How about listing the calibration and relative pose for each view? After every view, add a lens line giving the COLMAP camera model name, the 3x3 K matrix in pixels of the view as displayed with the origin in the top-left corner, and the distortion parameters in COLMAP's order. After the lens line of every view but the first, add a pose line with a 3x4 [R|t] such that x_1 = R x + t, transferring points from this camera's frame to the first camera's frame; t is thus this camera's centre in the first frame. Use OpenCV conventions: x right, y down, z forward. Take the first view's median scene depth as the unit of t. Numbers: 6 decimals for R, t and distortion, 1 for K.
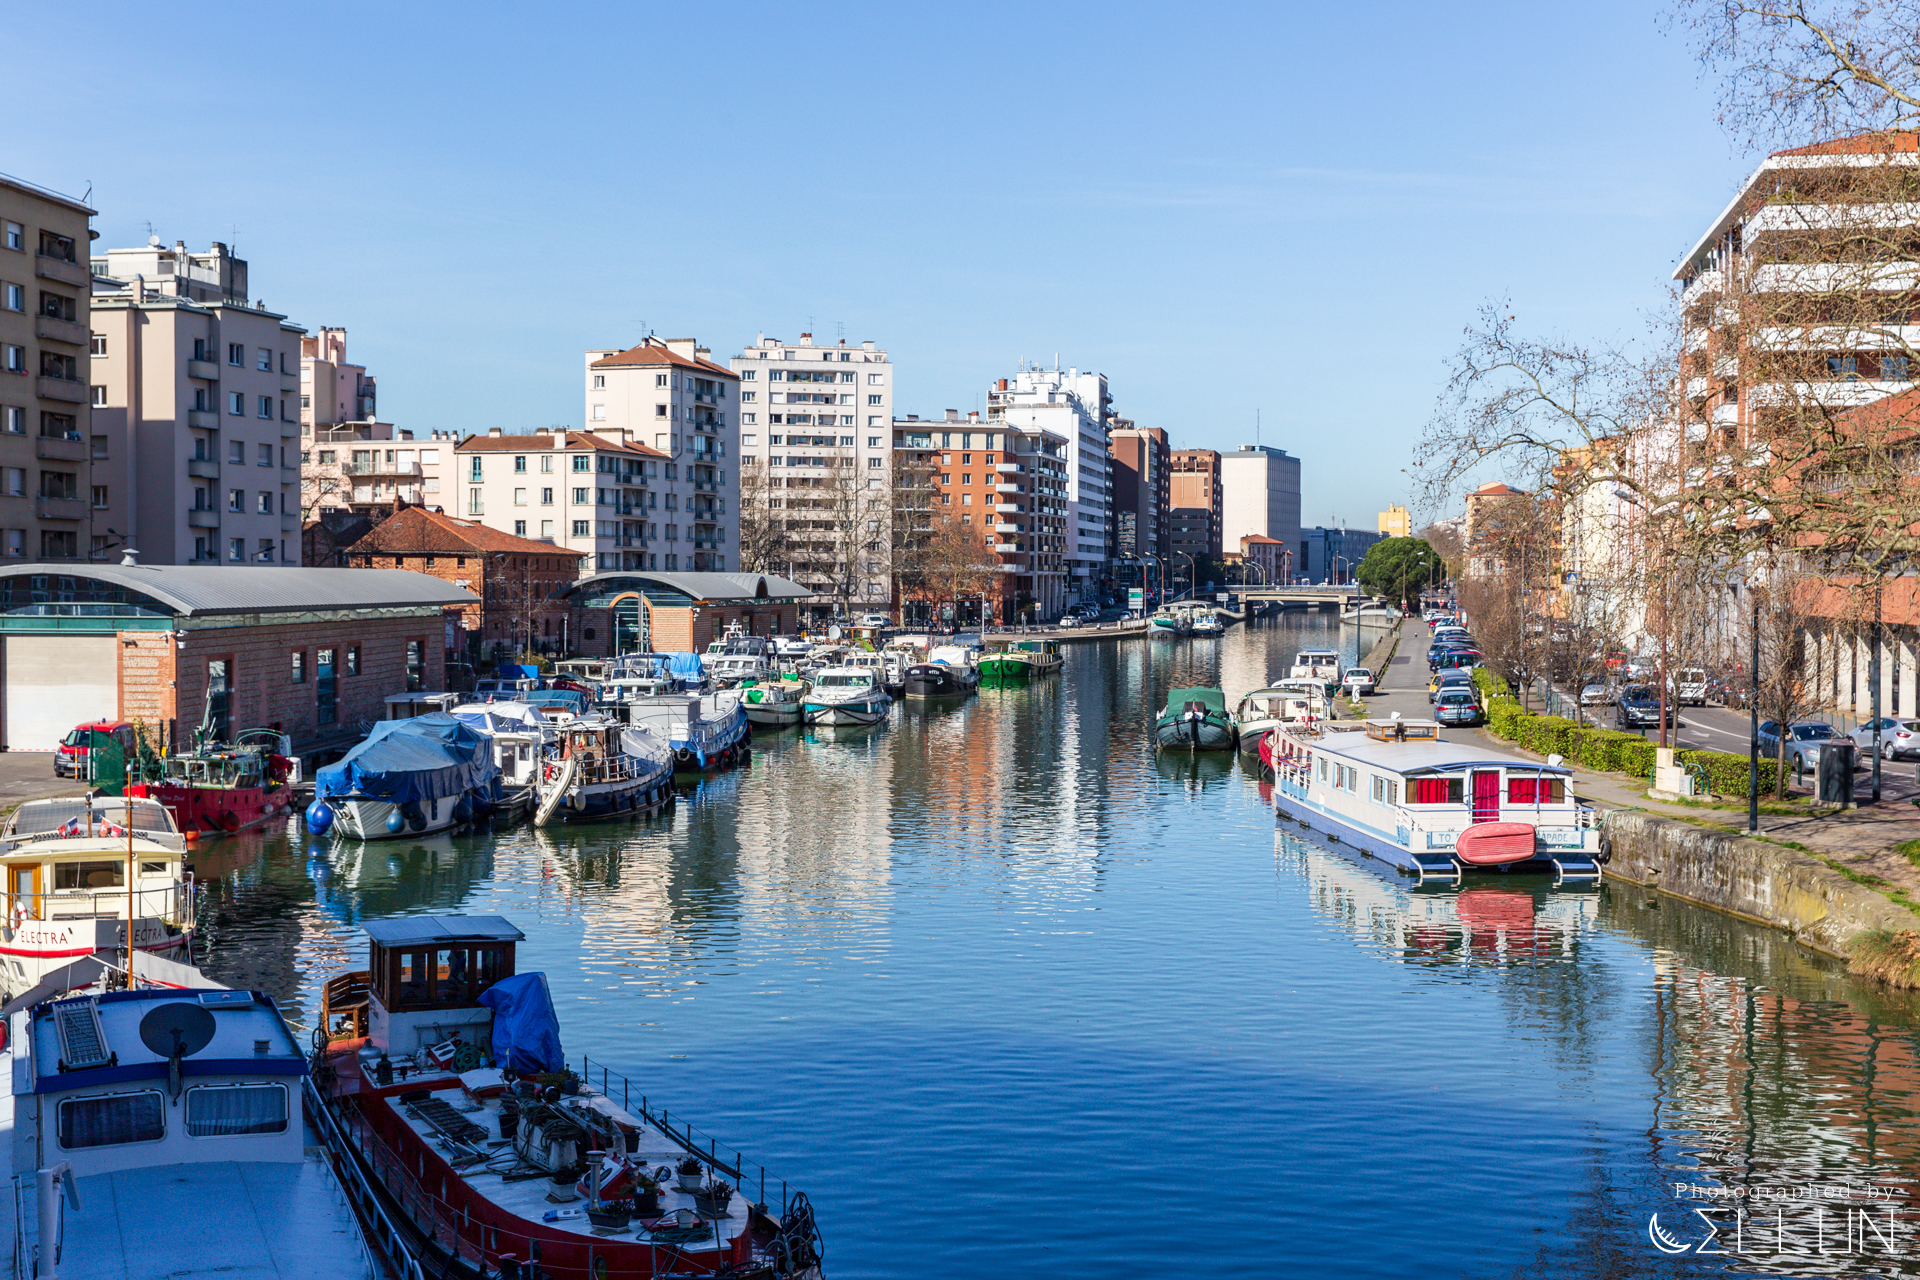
lens RADIAL K [[2585.2, 0, 960.6], [0, 2585.2, 640.7], [0, 0, 1]] dist [0.018691, 0.000000]
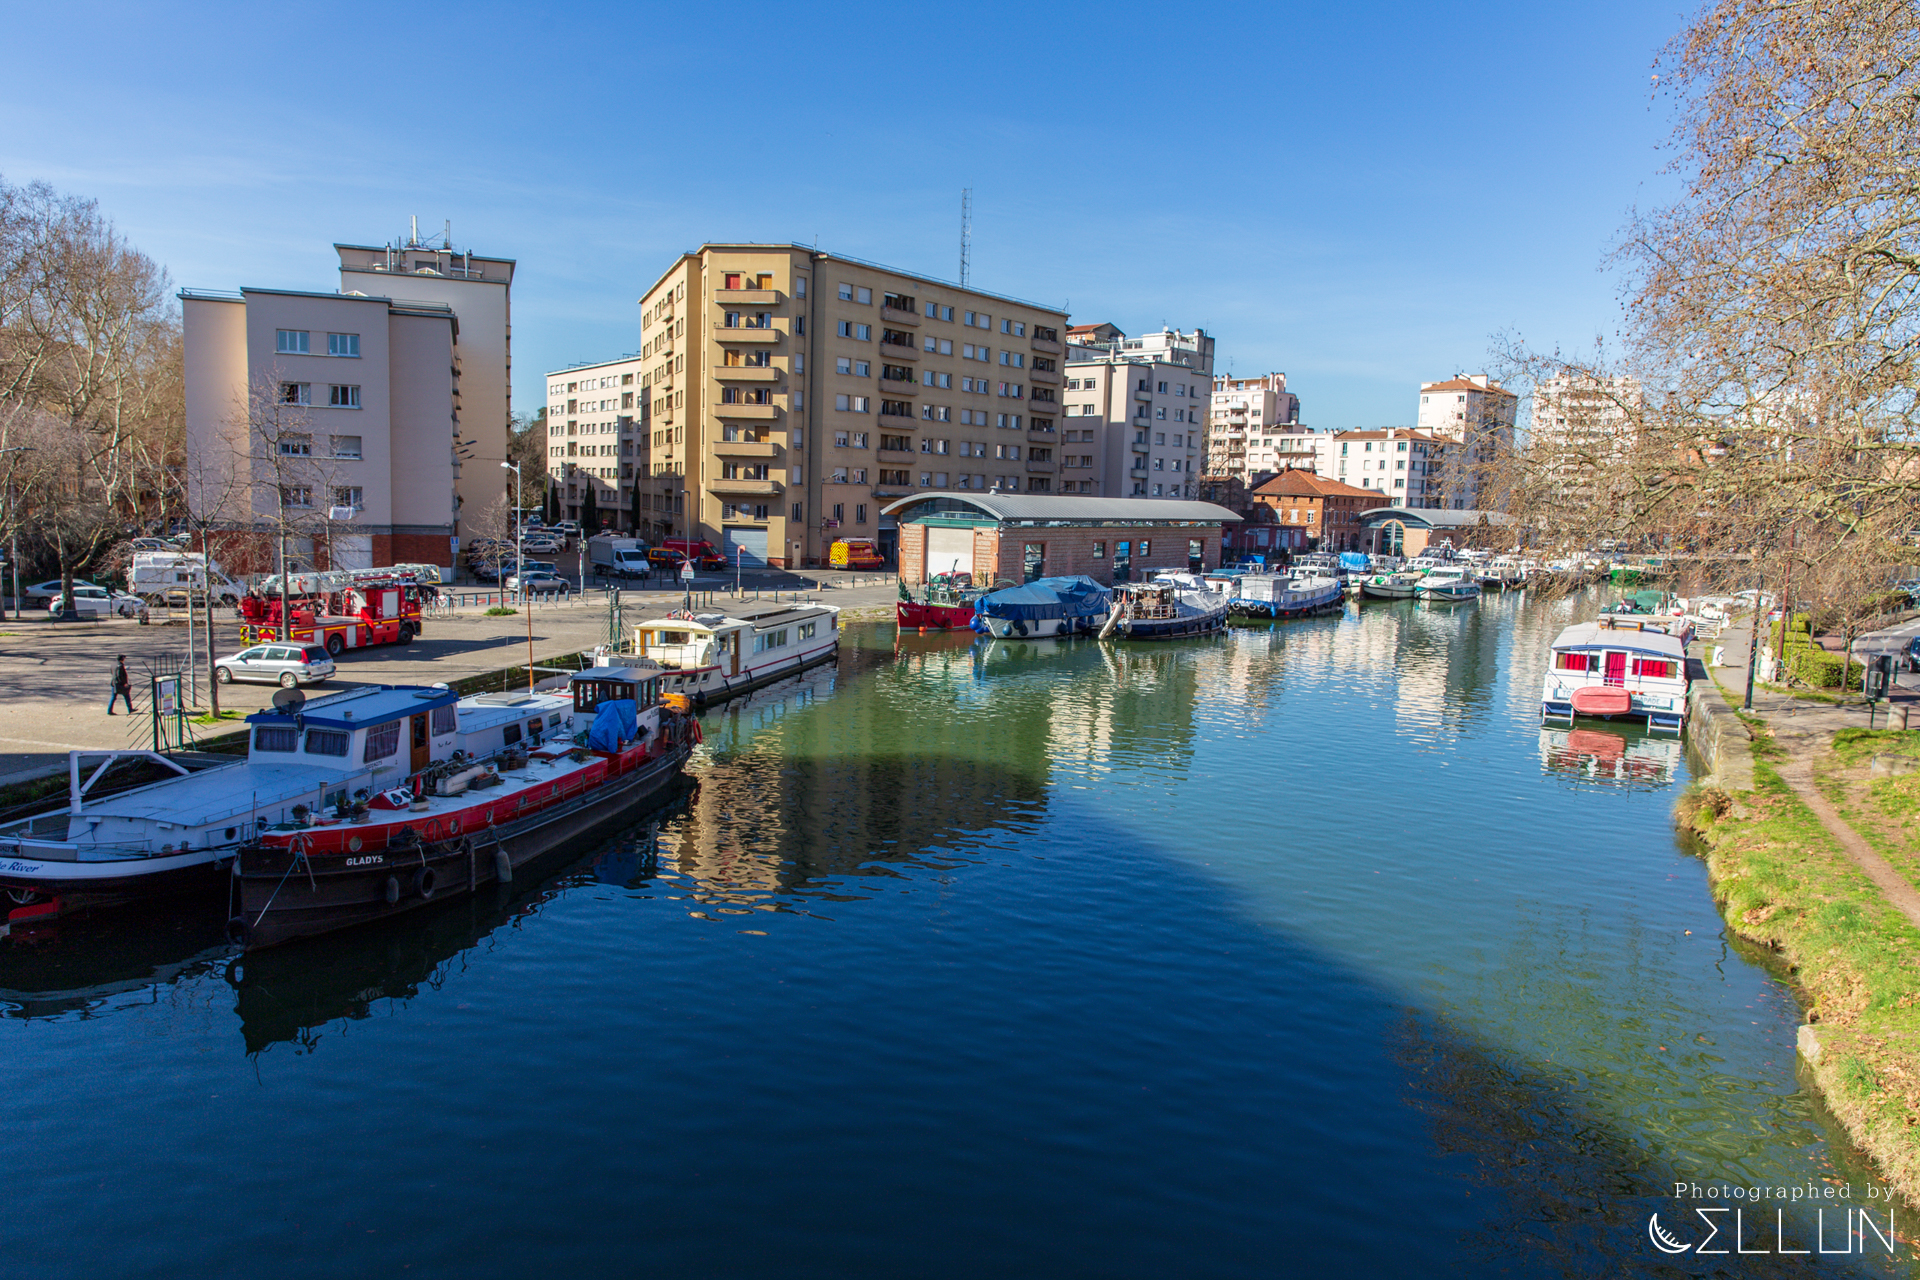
lens RADIAL K [[1349.0, 0, 961.7], [0, 1349.0, 646.5], [0, 0, 1]] dist [-0.004750, -0.002411]
pose [[0.844121, 0.083743, -0.529572, 0.141437], [-0.042419, 0.995062, 0.089739, -0.003080], [0.534472, -0.053287, 0.843505, 0.069388]]
